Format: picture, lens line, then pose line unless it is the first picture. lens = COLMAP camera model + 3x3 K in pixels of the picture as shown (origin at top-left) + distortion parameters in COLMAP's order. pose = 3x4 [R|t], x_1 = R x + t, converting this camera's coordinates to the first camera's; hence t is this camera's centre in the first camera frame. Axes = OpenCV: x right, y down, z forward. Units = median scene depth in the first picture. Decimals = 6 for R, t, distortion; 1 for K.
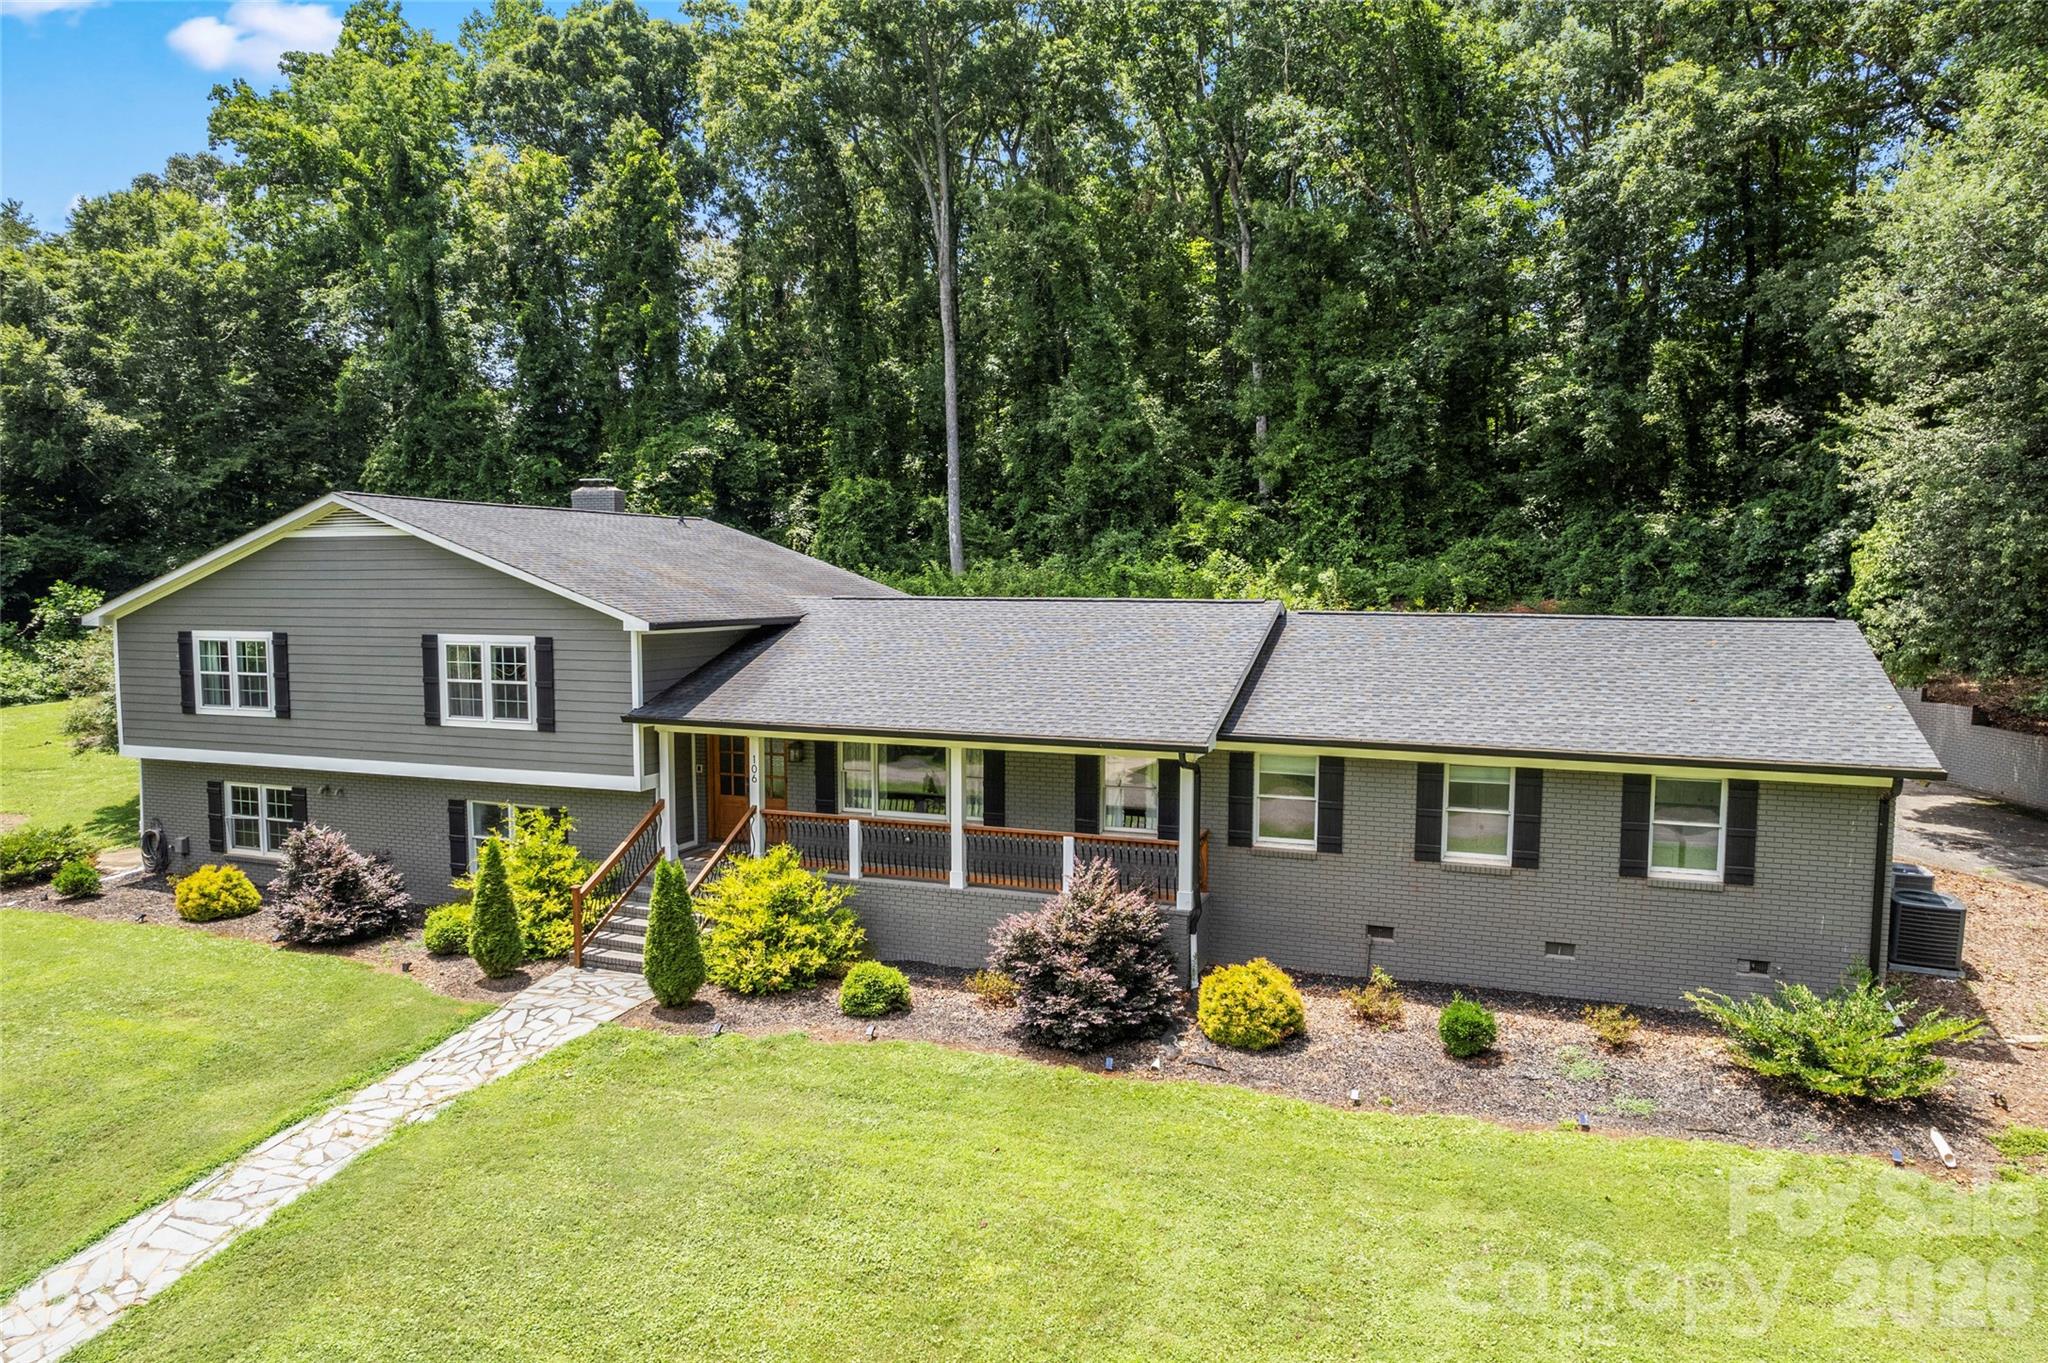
lens RADIAL K [[1343.0, 0, 1022.7], [0, 1343.0, 676.1], [0, 0, 1]] dist [-0.062055, 0.047063]
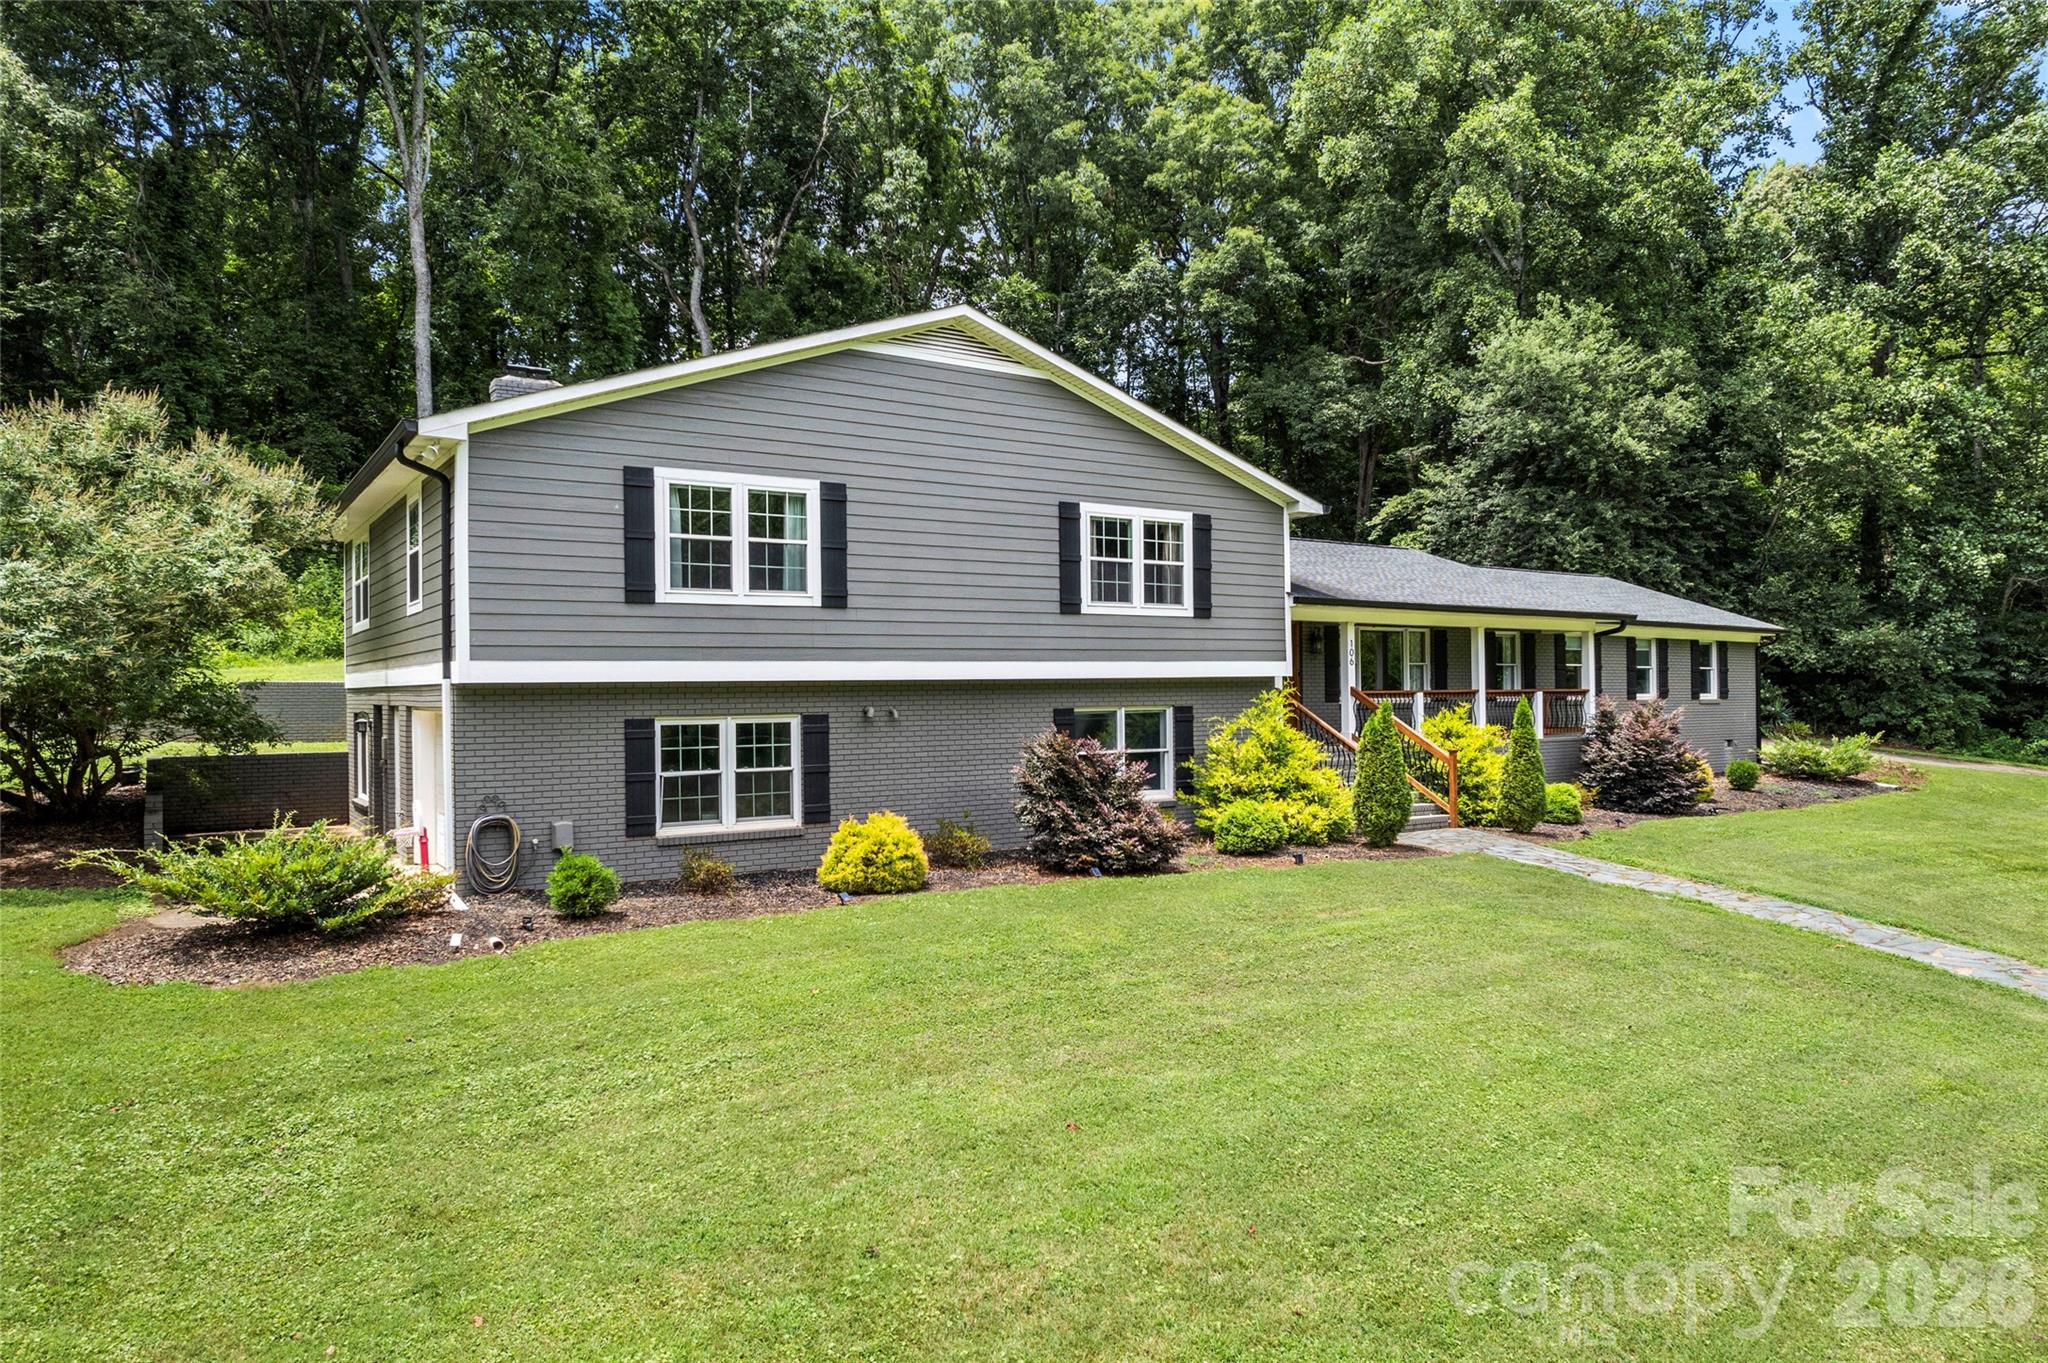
lens RADIAL K [[1343.0, 0, 1036.8], [0, 1343.0, 688.2], [0, 0, 1]] dist [-0.062055, 0.047063]
pose [[0.571151, -0.002268, 0.820842, -1.046806], [0.069089, 0.996581, -0.045319, 0.109887], [-0.817932, 0.082595, 0.569355, 0.512315]]
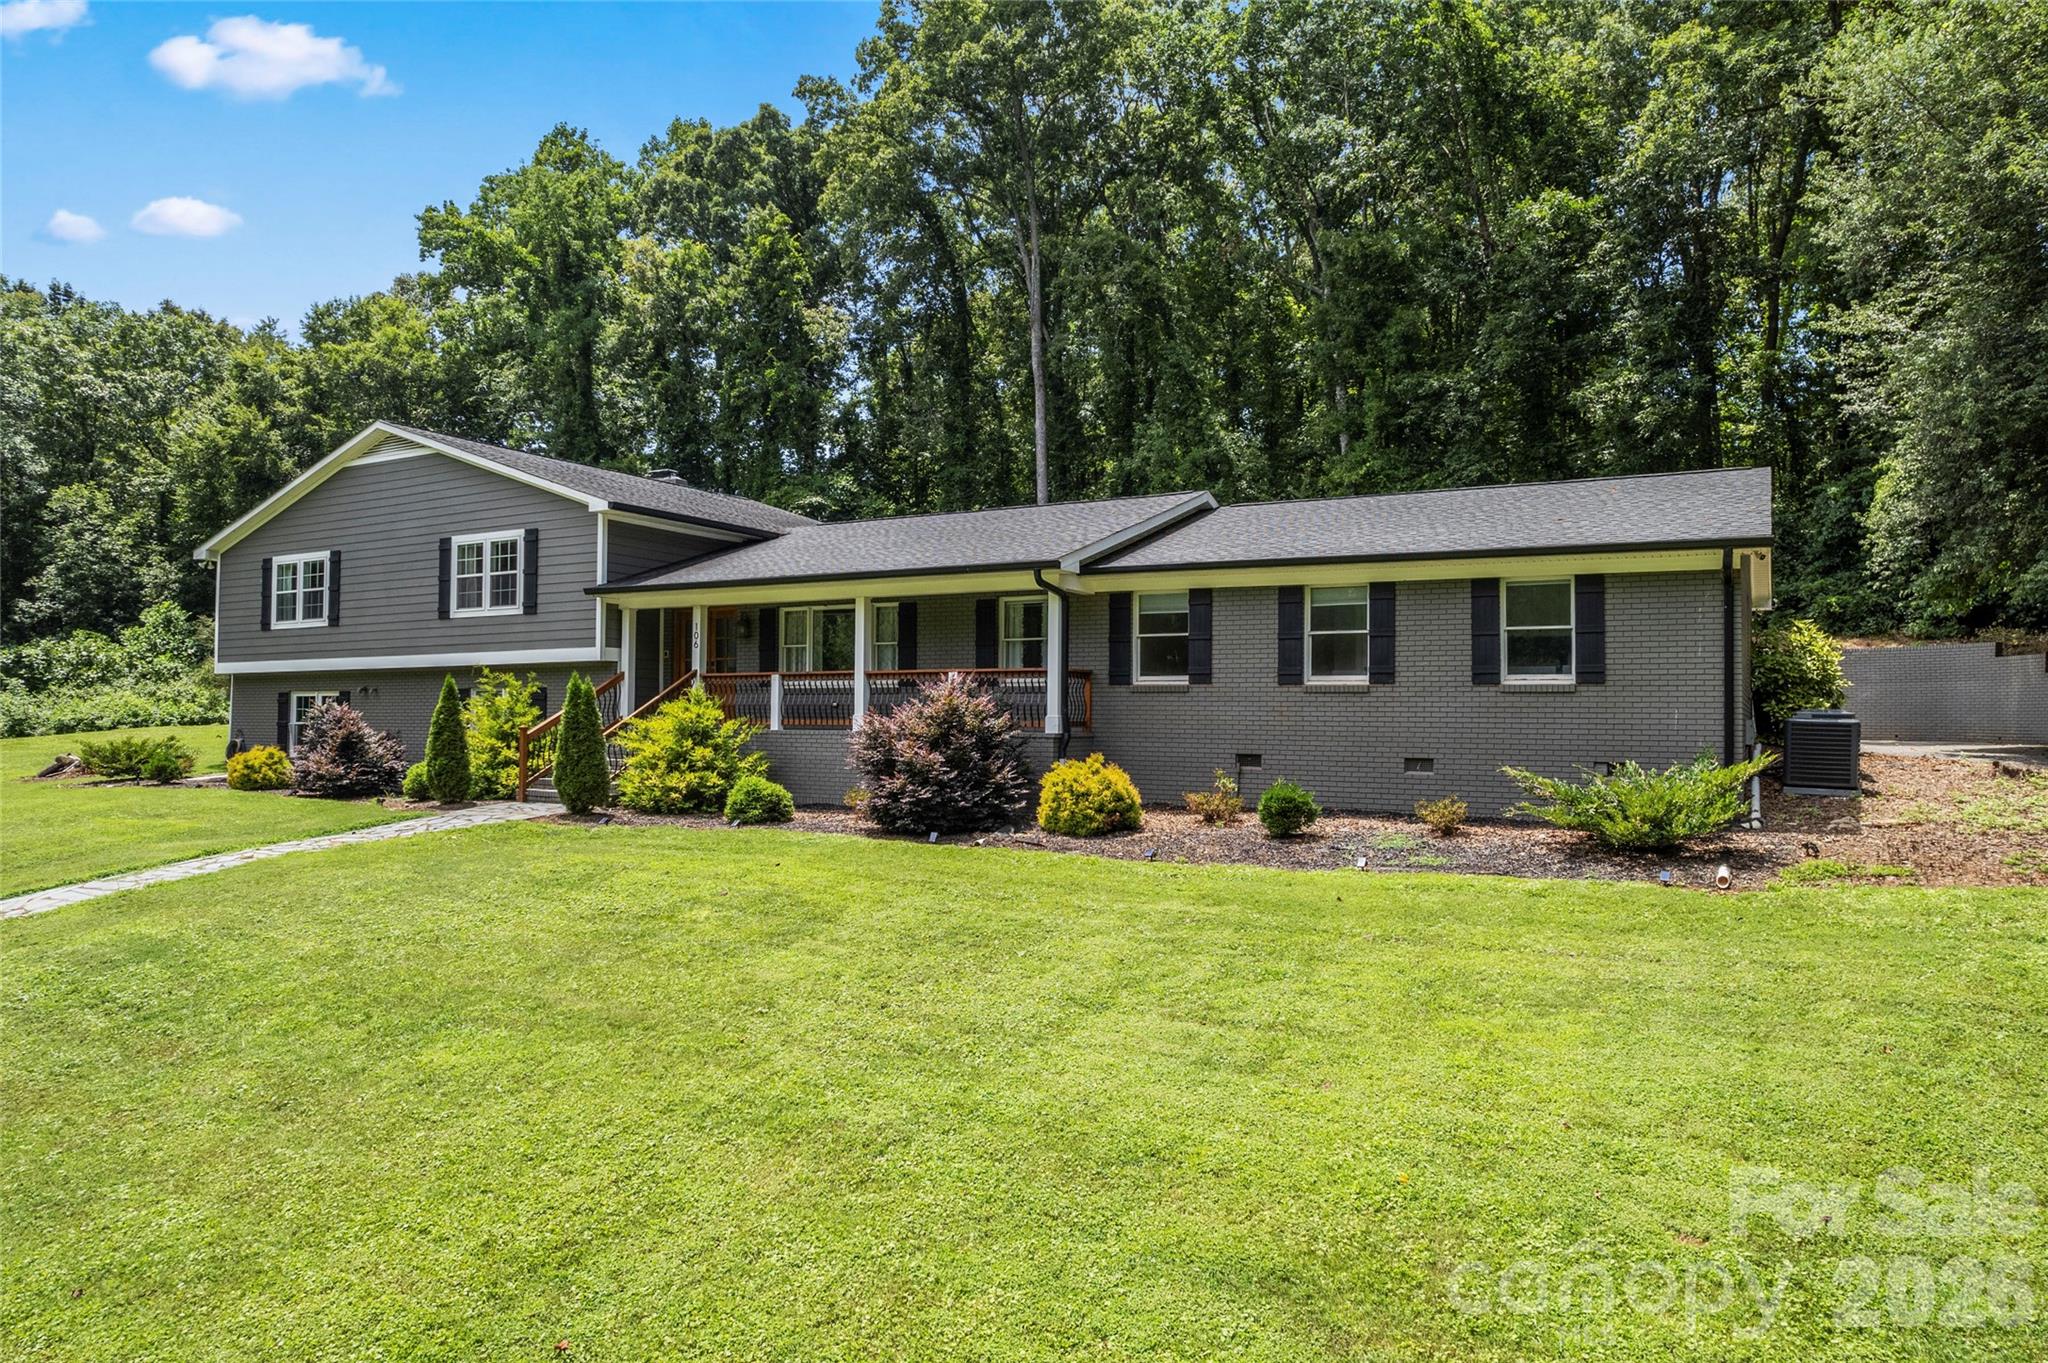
lens RADIAL K [[1343.0, 0, 1020.8], [0, 1343.0, 680.2], [0, 0, 1]] dist [-0.062055, 0.047063]
pose [[0.987438, -0.000491, -0.158008, 0.196911], [-0.016295, 0.994346, -0.104926, 0.183773], [0.157166, 0.106183, 0.981847, -0.016174]]
